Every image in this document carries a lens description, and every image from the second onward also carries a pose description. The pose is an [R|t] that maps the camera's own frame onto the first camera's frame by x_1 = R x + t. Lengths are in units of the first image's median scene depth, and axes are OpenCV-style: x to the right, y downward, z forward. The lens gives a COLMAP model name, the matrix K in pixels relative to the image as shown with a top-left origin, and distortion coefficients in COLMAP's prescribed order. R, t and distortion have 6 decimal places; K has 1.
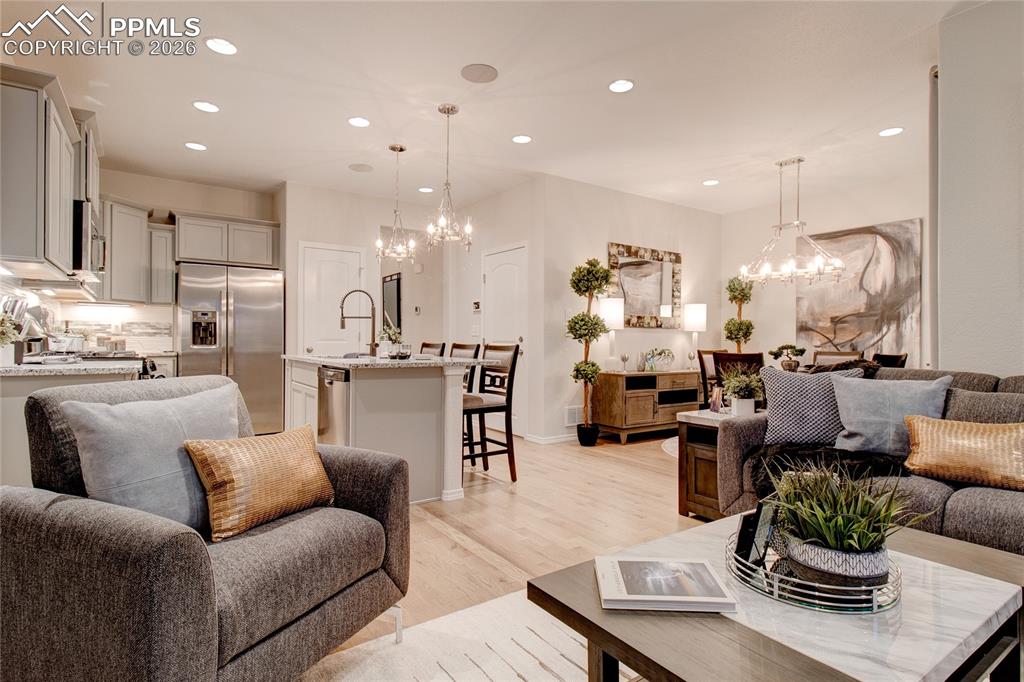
lens RADIAL K [[525.3, 0, 515.1], [0, 525.3, 338.2], [0, 0, 1]] dist [0.002723, 0.000334]
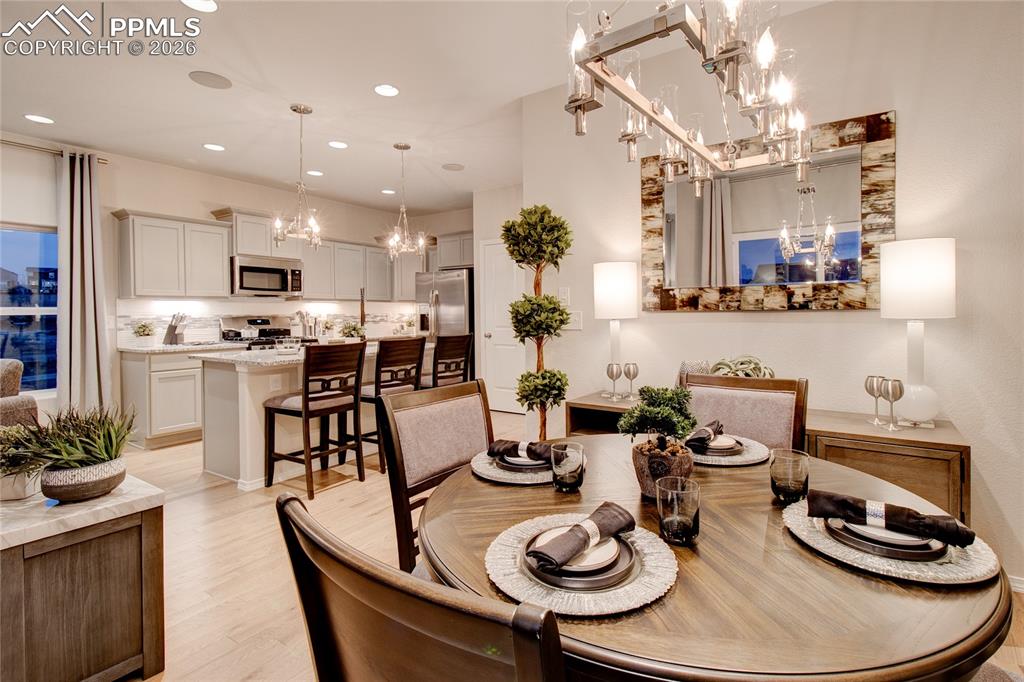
lens RADIAL K [[471.6, 0, 519.3], [0, 471.6, 319.8], [0, 0, 1]] dist [0.002036, -0.000450]
pose [[0.383443, 0.002736, -0.923560, 0.563014], [0.015590, 0.999834, 0.009435, -0.019820], [0.923433, -0.018016, 0.383337, 0.662883]]
